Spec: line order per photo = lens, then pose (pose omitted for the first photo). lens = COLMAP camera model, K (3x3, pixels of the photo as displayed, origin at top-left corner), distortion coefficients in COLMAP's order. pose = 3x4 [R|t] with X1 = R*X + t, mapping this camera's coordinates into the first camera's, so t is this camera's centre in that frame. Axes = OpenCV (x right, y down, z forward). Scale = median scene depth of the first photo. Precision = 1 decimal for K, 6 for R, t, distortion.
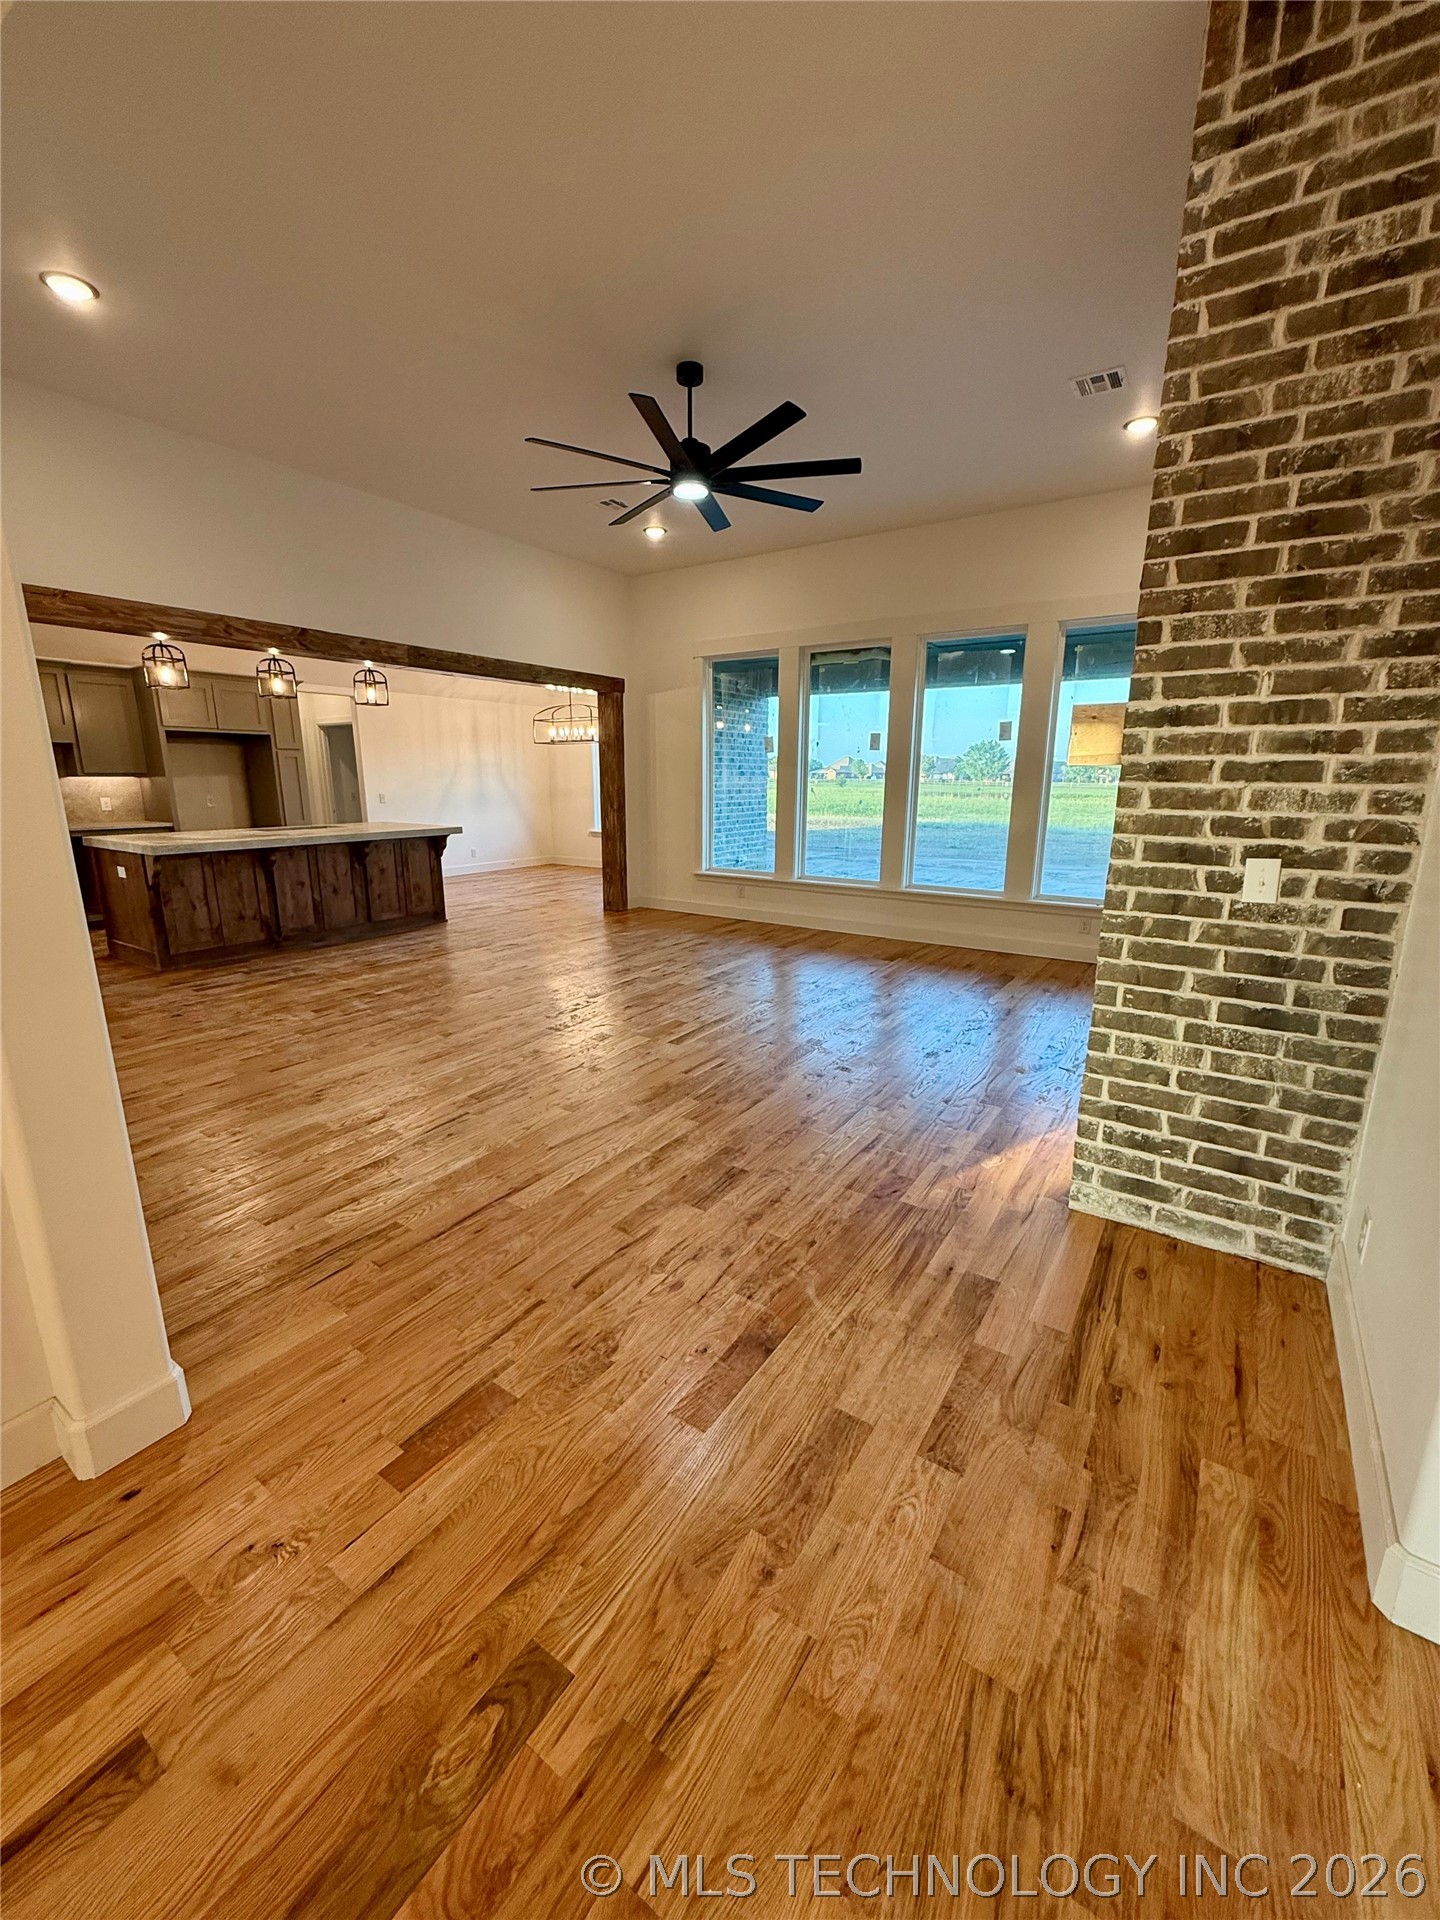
lens RADIAL K [[765.9, 0, 723.6], [0, 765.9, 953.5], [0, 0, 1]] dist [-0.000205, 0.000280]
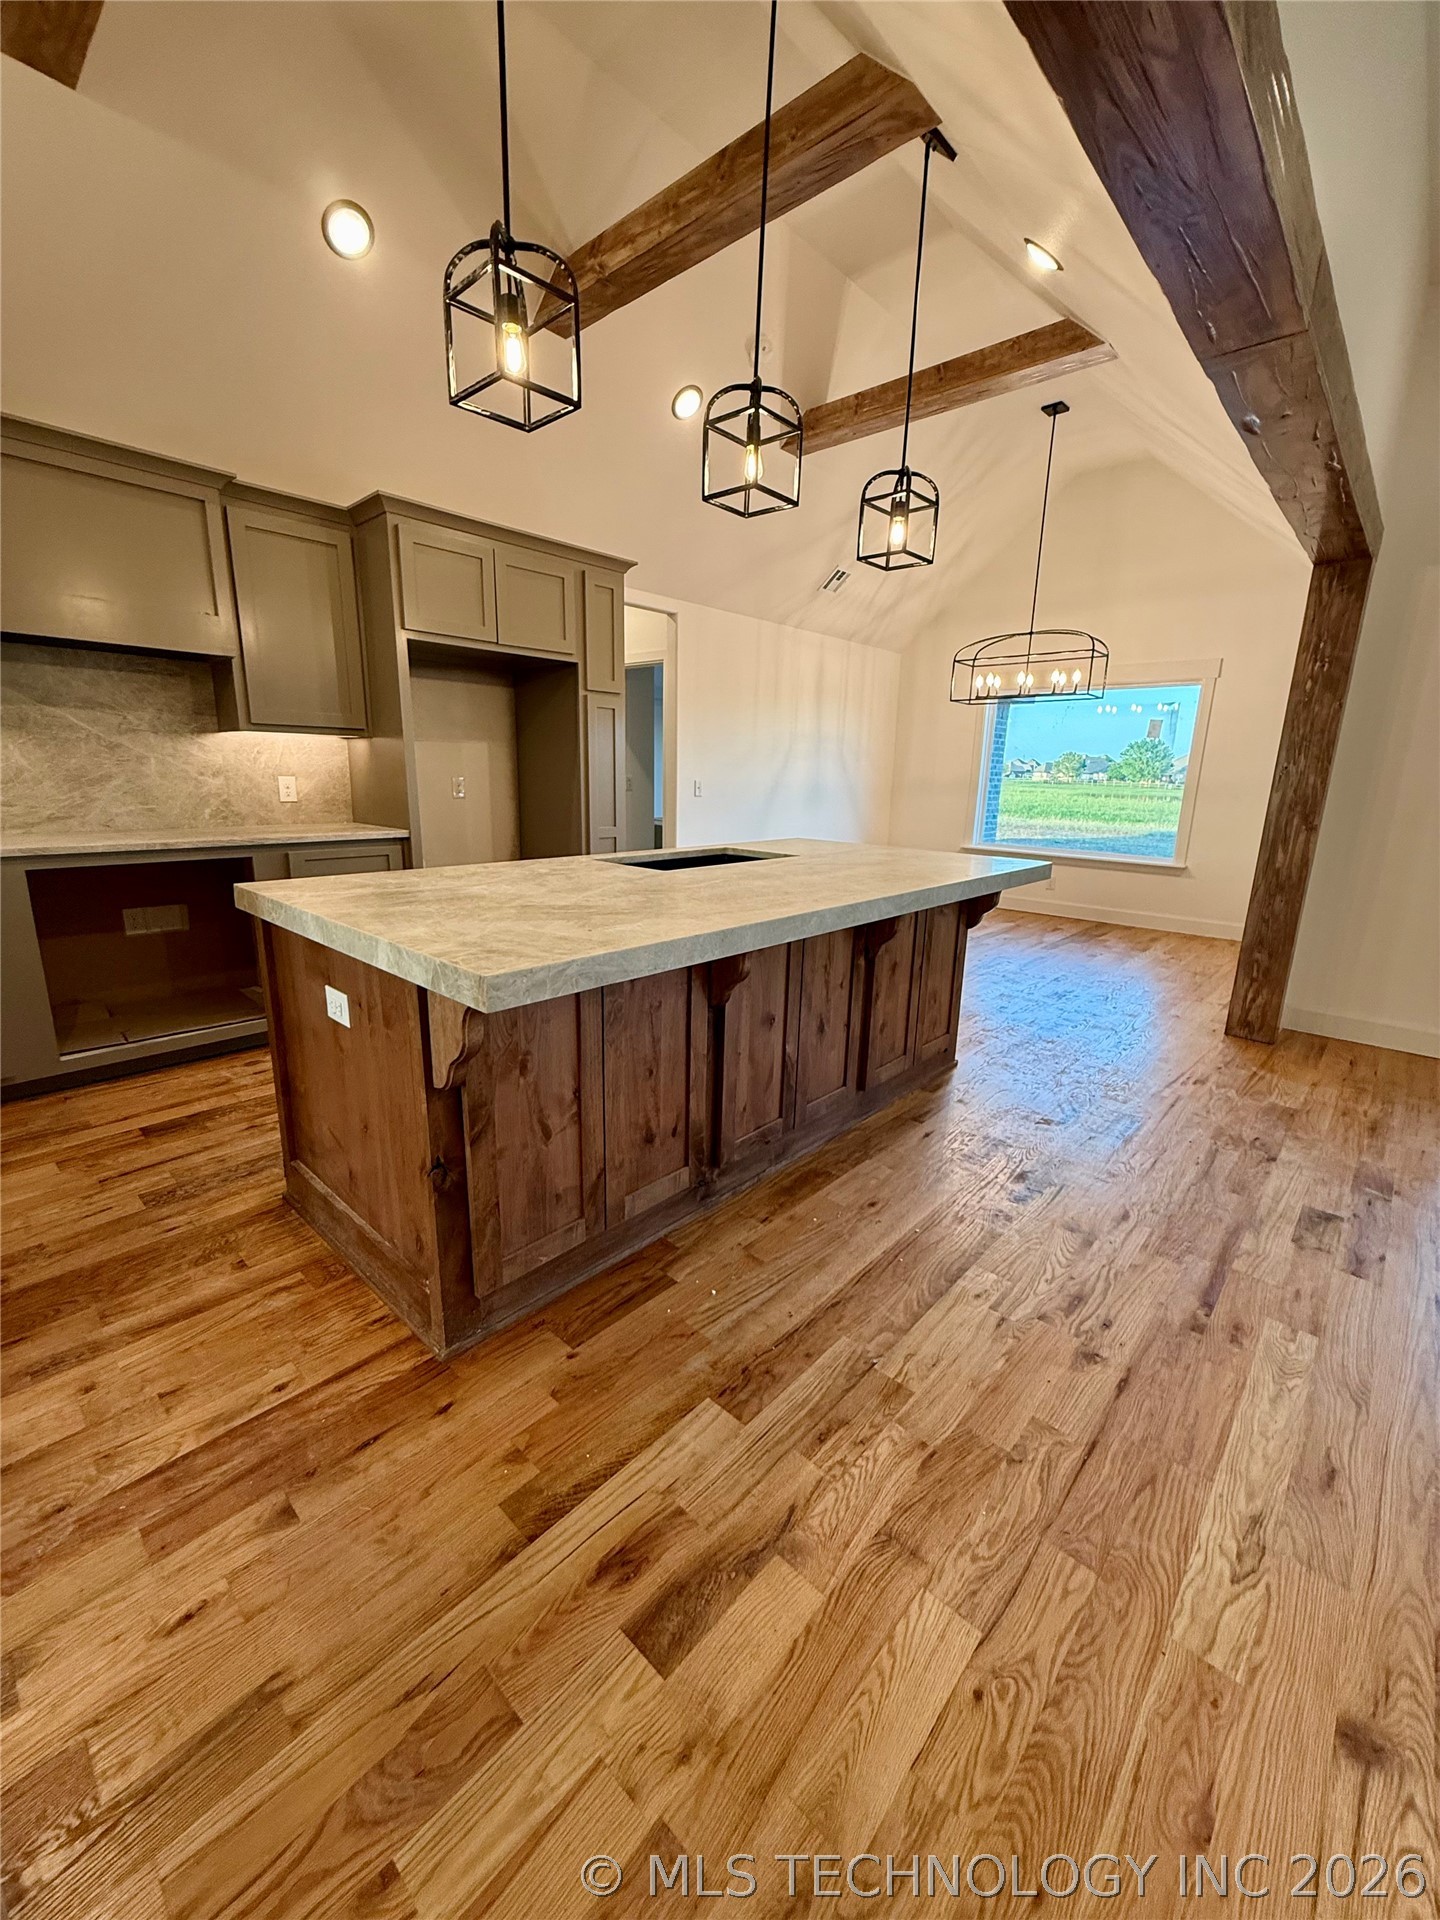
lens RADIAL K [[765.9, 0, 723.6], [0, 765.9, 953.5], [0, 0, 1]] dist [-0.000205, 0.000280]
pose [[0.988672, 0.053491, -0.140239, -1.476706], [-0.052557, 0.998564, 0.010364, -0.354847], [0.140592, -0.002876, 0.990063, 1.787938]]
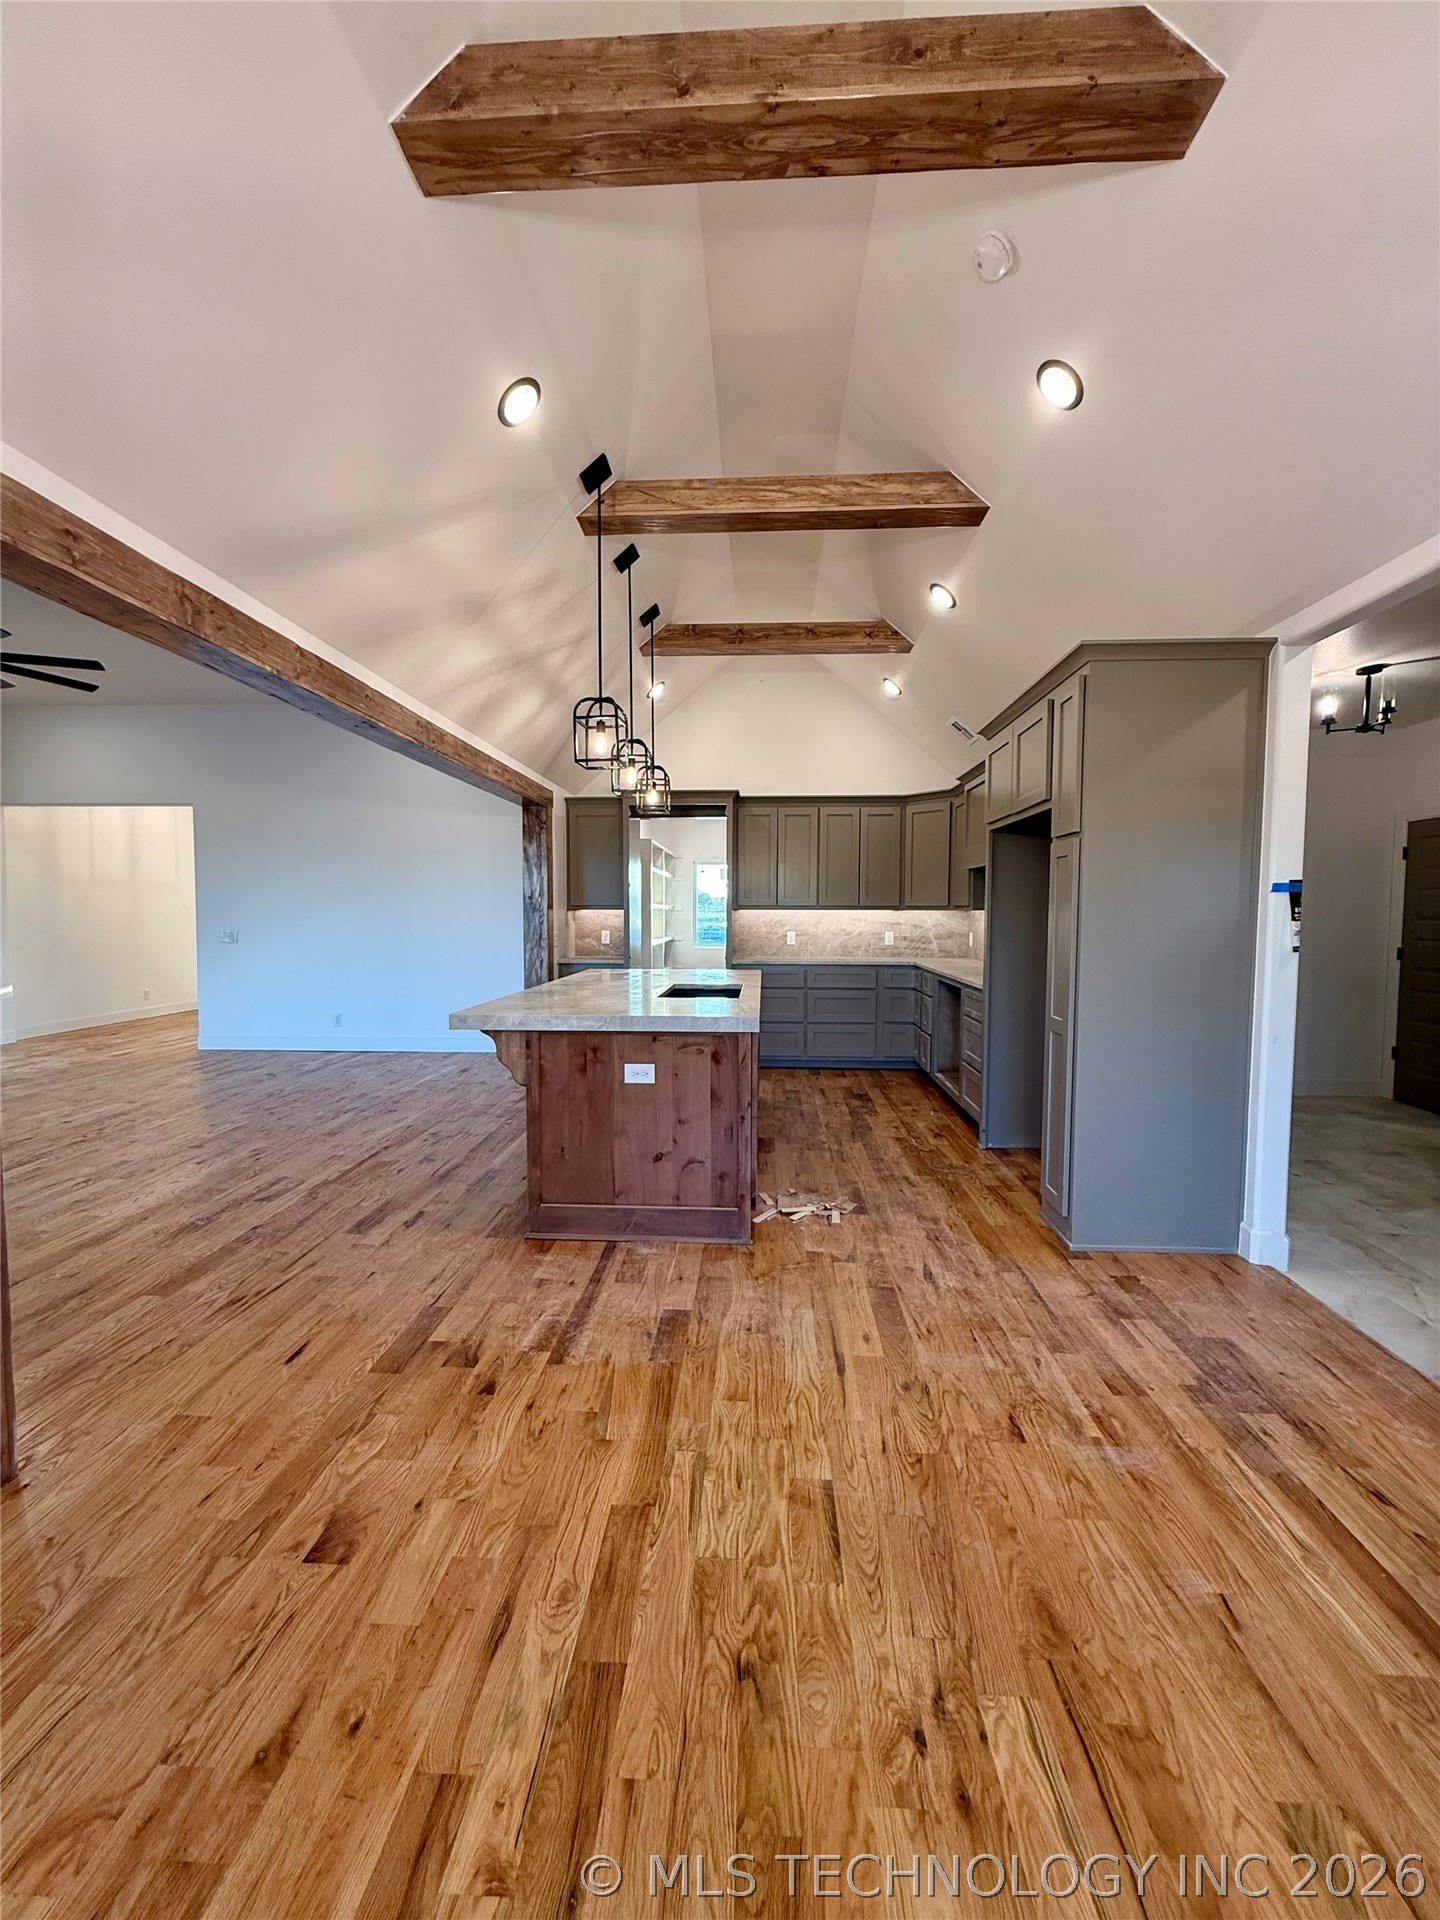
lens RADIAL K [[765.9, 0, 723.6], [0, 765.9, 953.5], [0, 0, 1]] dist [-0.000205, 0.000280]
pose [[-0.859921, 0.019413, -0.510058, -0.819931], [-0.122777, 0.962070, 0.243611, -1.038898], [0.495441, 0.272110, -0.824921, 4.585961]]
